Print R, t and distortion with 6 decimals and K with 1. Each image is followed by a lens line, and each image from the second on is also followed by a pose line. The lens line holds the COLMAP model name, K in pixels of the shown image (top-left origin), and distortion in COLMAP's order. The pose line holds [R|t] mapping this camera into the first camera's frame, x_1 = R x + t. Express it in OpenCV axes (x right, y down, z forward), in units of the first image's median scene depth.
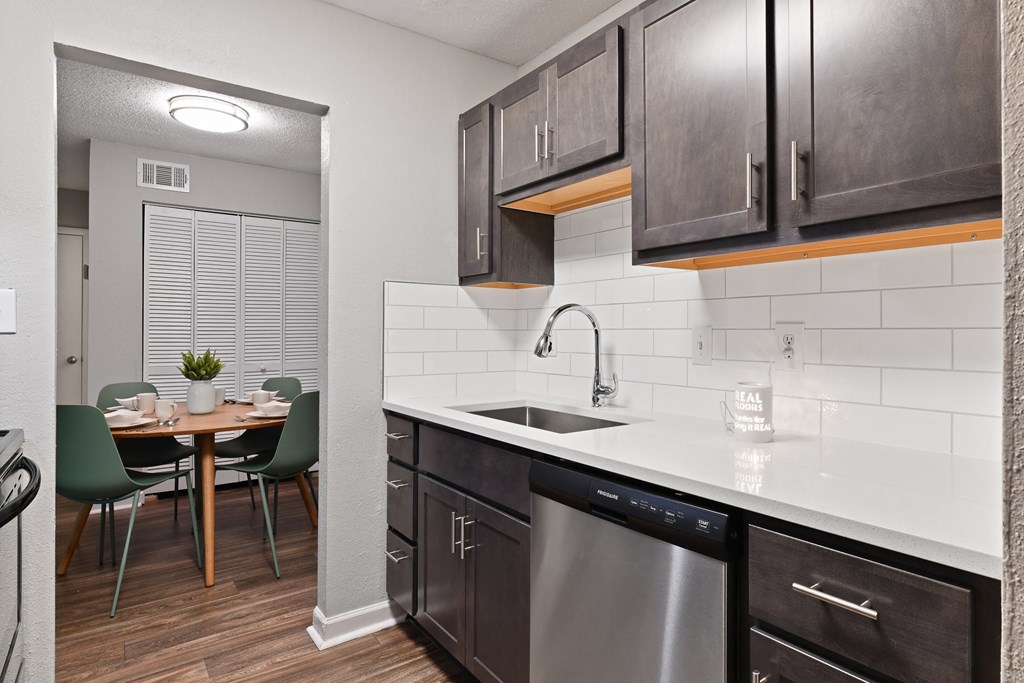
lens RADIAL K [[566.4, 0, 561.4], [0, 566.4, 326.6], [0, 0, 1]] dist [0.002373, -0.001156]
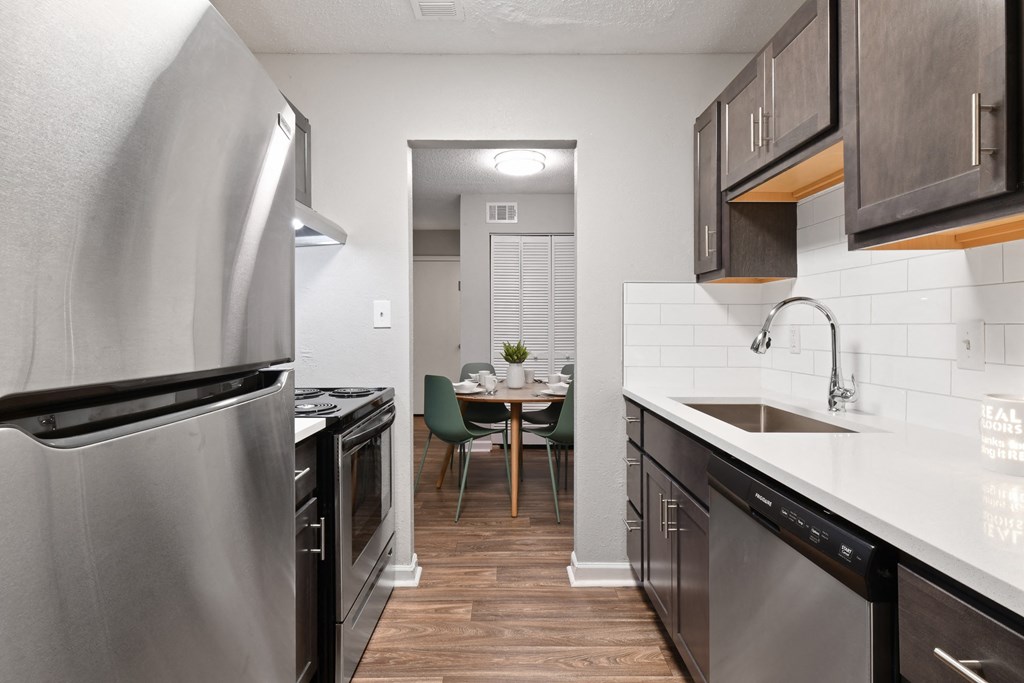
lens RADIAL K [[522.4, 0, 507.3], [0, 522.4, 328.7], [0, 0, 1]] dist [0.000941, -0.000638]
pose [[0.786120, 0.002487, -0.618069, 0.160666], [0.004918, 0.999935, 0.010278, 0.000585], [0.618054, -0.011120, 0.786057, 0.031162]]
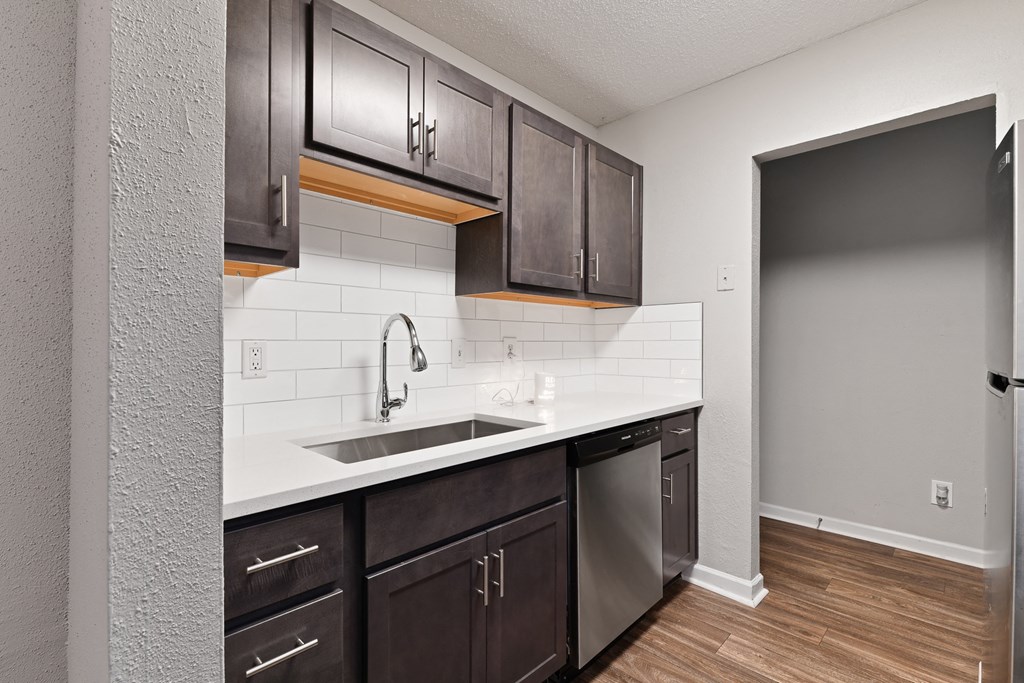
lens RADIAL K [[452.8, 0, 472.7], [0, 452.8, 341.2], [0, 0, 1]] dist [-0.028251, -0.000858]
pose [[-0.053147, -0.001053, 0.998586, -1.711788], [-0.012933, 0.999916, 0.000366, 0.008859], [-0.998503, -0.012895, -0.053156, 2.152010]]
